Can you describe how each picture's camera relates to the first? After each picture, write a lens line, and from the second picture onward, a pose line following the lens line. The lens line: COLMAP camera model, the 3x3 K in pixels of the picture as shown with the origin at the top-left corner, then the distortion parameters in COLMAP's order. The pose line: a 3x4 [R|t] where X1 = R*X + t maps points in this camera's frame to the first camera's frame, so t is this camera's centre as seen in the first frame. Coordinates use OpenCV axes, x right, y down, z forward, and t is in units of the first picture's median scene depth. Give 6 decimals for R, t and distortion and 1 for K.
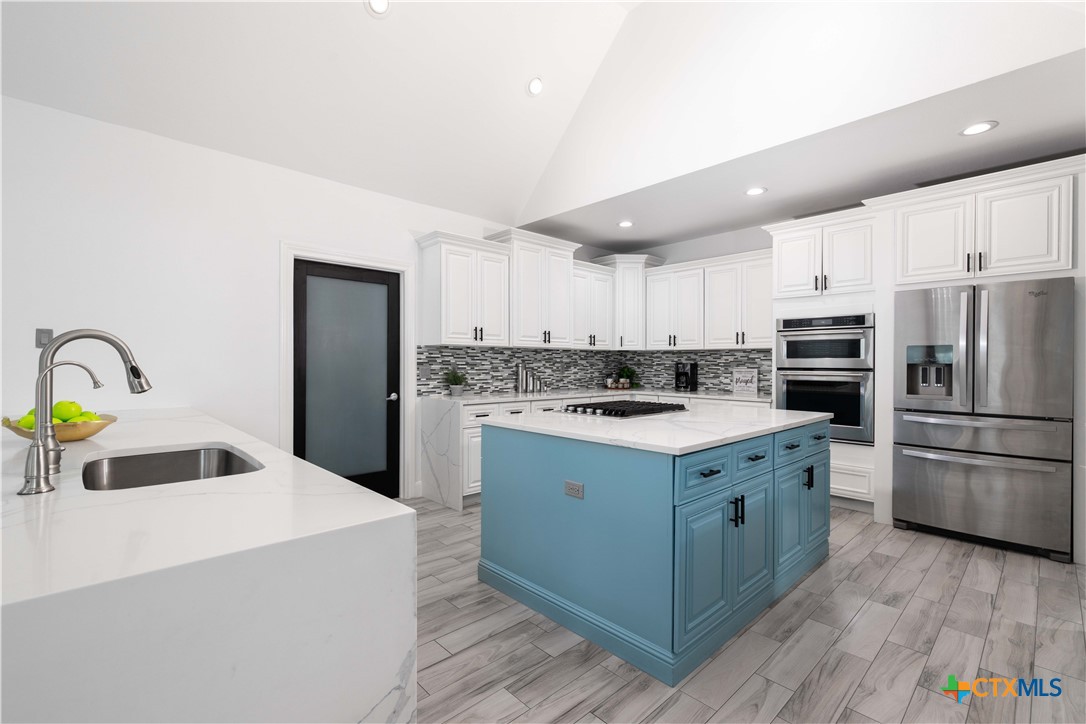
lens RADIAL K [[471.7, 0, 547.1], [0, 471.7, 363.4], [0, 0, 1]] dist [-0.004766, 0.002149]
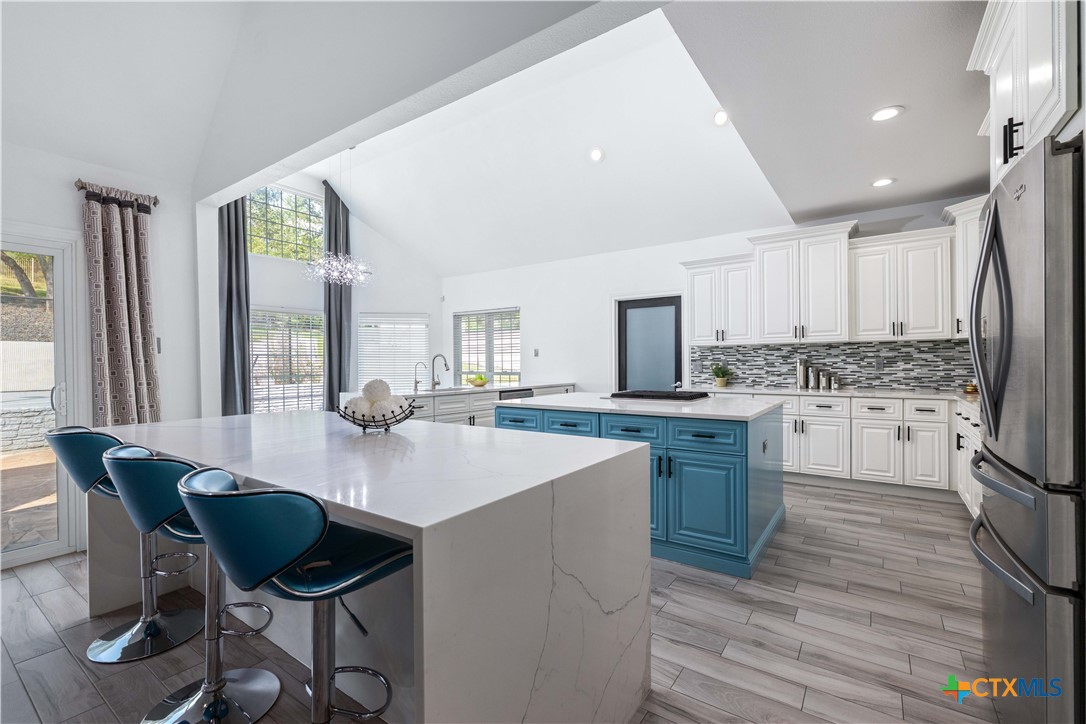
lens RADIAL K [[471.7, 0, 554.2], [0, 471.7, 368.4], [0, 0, 1]] dist [-0.004766, 0.002149]
pose [[0.214579, 0.008122, -0.976673, 0.861244], [0.010241, 0.999892, 0.010565, 0.004033], [0.976653, -0.012269, 0.214473, 0.298255]]
